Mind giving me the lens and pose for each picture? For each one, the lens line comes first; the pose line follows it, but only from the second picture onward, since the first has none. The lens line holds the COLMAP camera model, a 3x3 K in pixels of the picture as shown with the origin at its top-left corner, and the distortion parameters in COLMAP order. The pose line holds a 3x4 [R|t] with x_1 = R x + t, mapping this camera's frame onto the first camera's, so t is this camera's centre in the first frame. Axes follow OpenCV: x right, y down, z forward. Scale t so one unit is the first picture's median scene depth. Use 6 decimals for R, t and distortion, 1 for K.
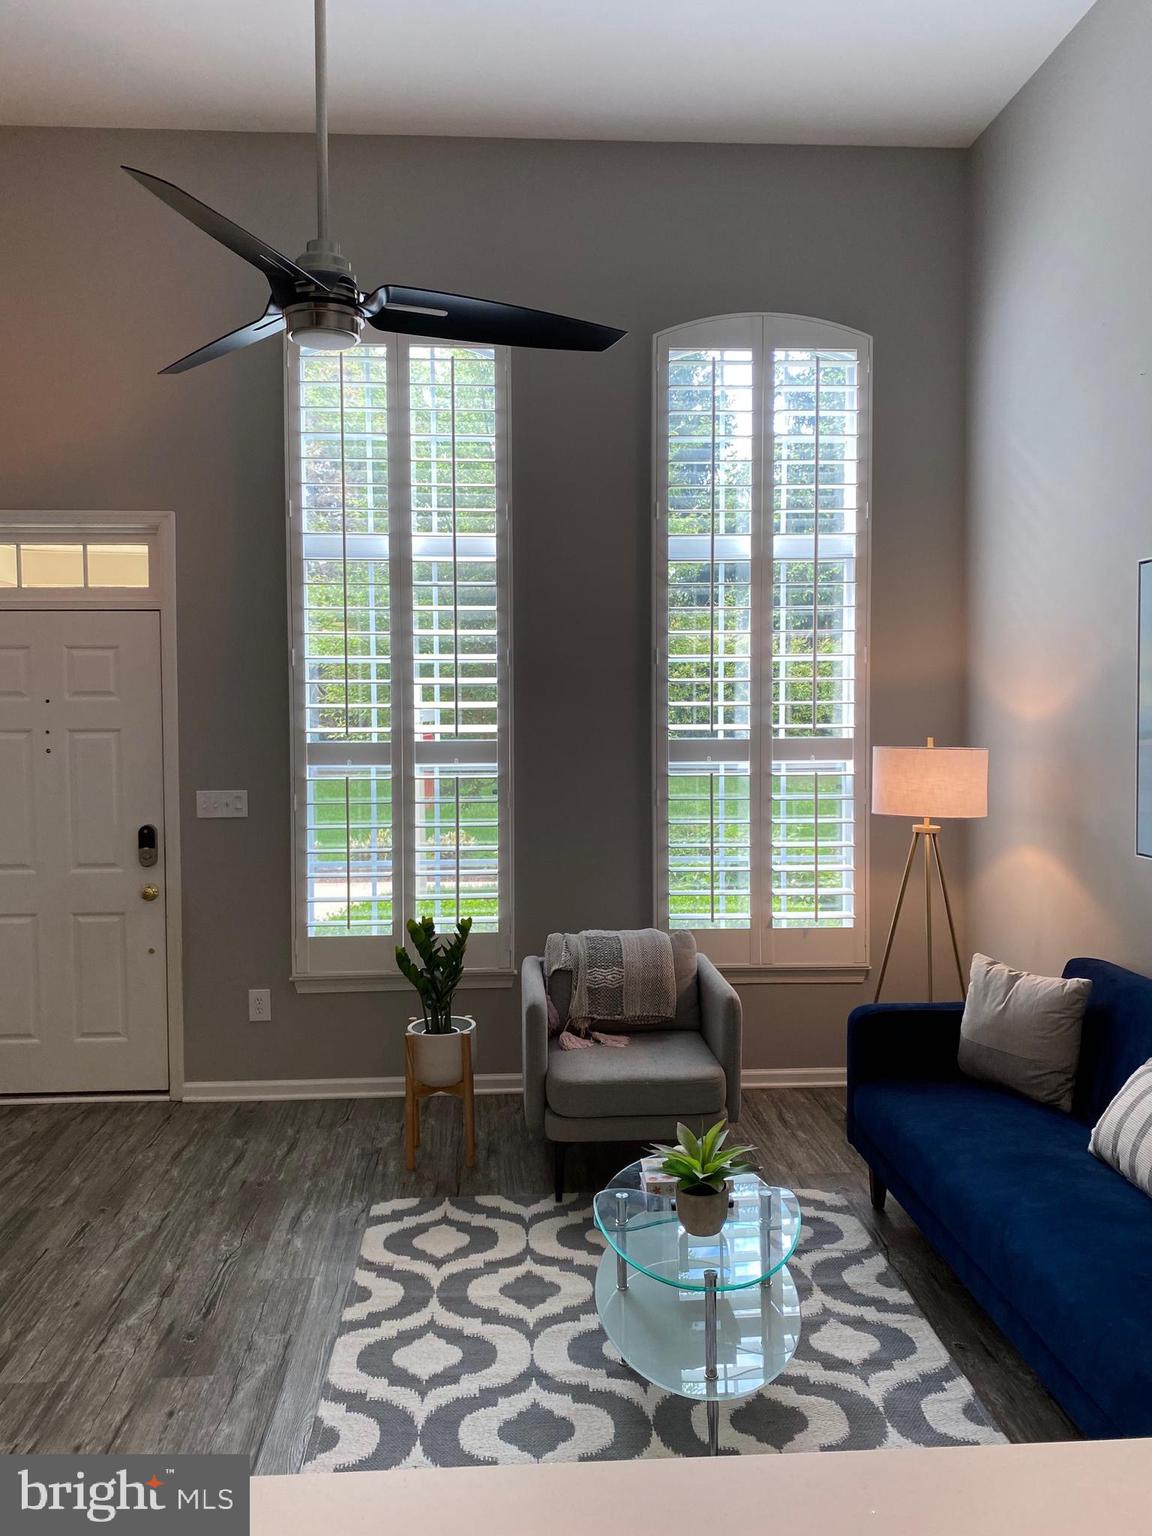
lens RADIAL K [[1179.3, 0, 560.7], [0, 1179.3, 757.5], [0, 0, 1]] dist [0.029731, -0.033887]
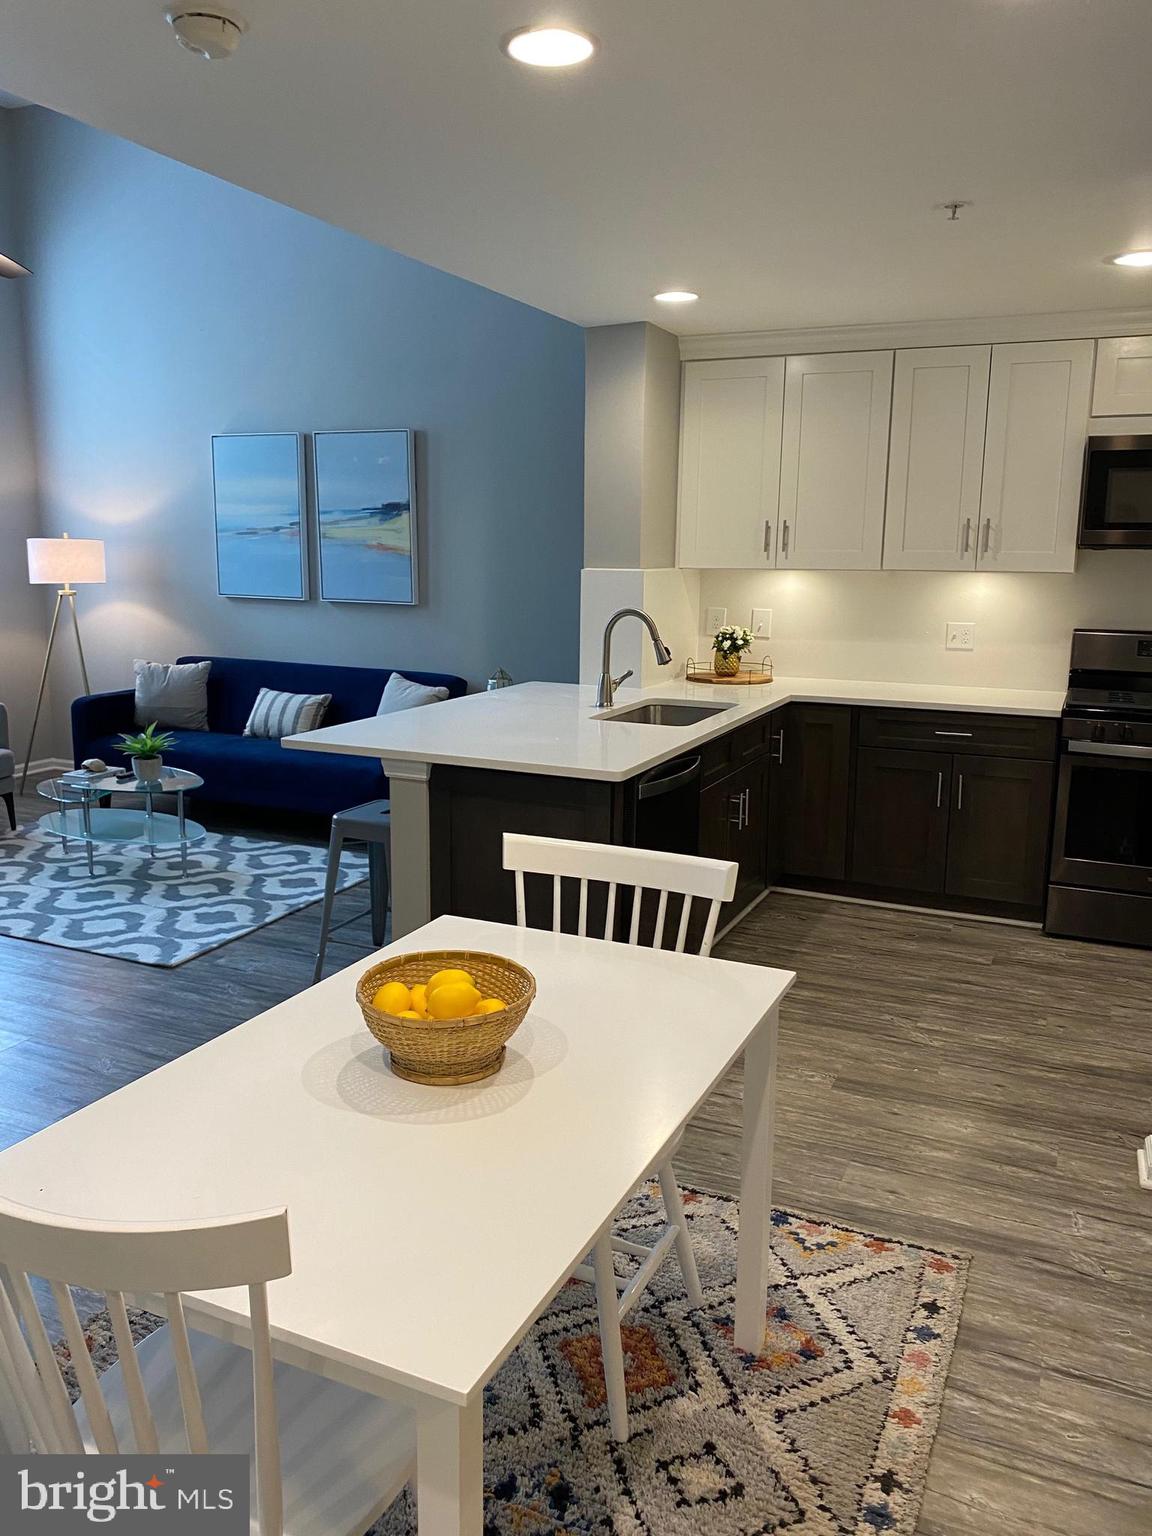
lens RADIAL K [[1179.3, 0, 549.2], [0, 1179.3, 766.7], [0, 0, 1]] dist [0.029731, -0.033887]
pose [[0.476844, -0.155814, 0.865067, -0.720382], [0.024587, 0.986142, 0.164069, 0.042965], [-0.878644, -0.056966, 0.474067, -0.288022]]
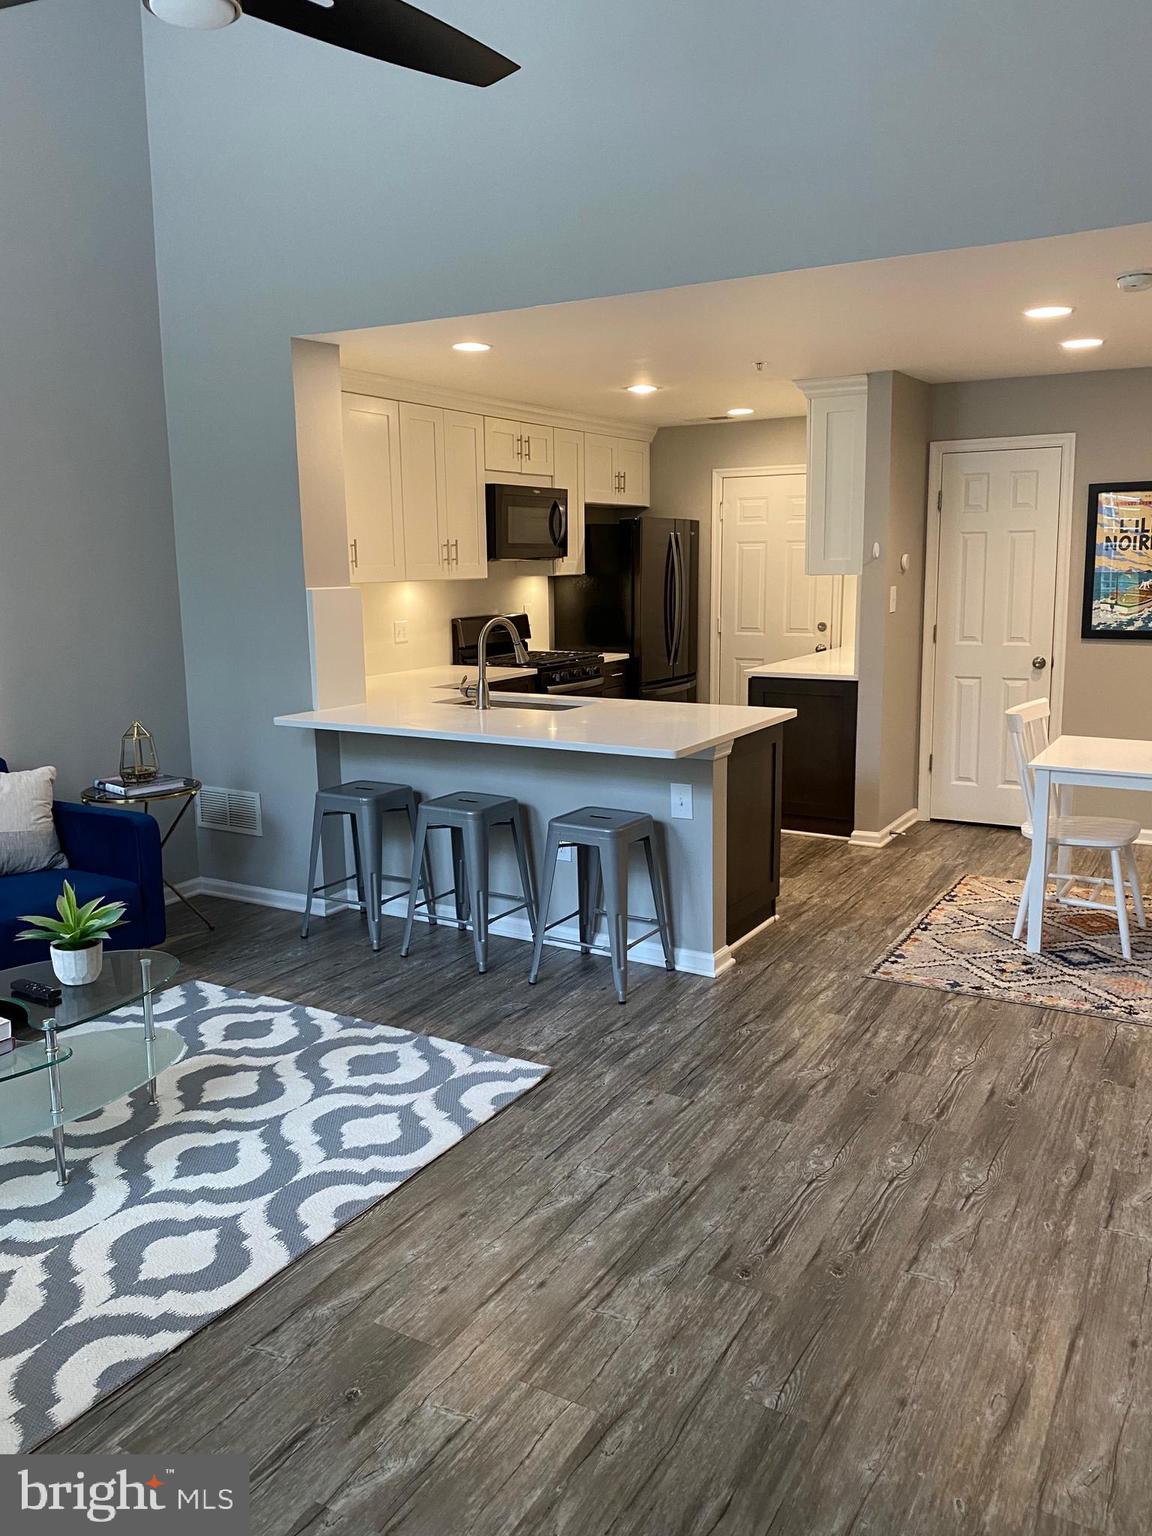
lens RADIAL K [[1179.3, 0, 583.6], [0, 1179.3, 759.1], [0, 0, 1]] dist [0.029731, -0.033887]
pose [[-0.837589, -0.081490, 0.540189, -0.515530], [0.036225, 0.978351, 0.203756, -0.015552], [-0.545099, 0.190232, -0.816504, 0.945088]]
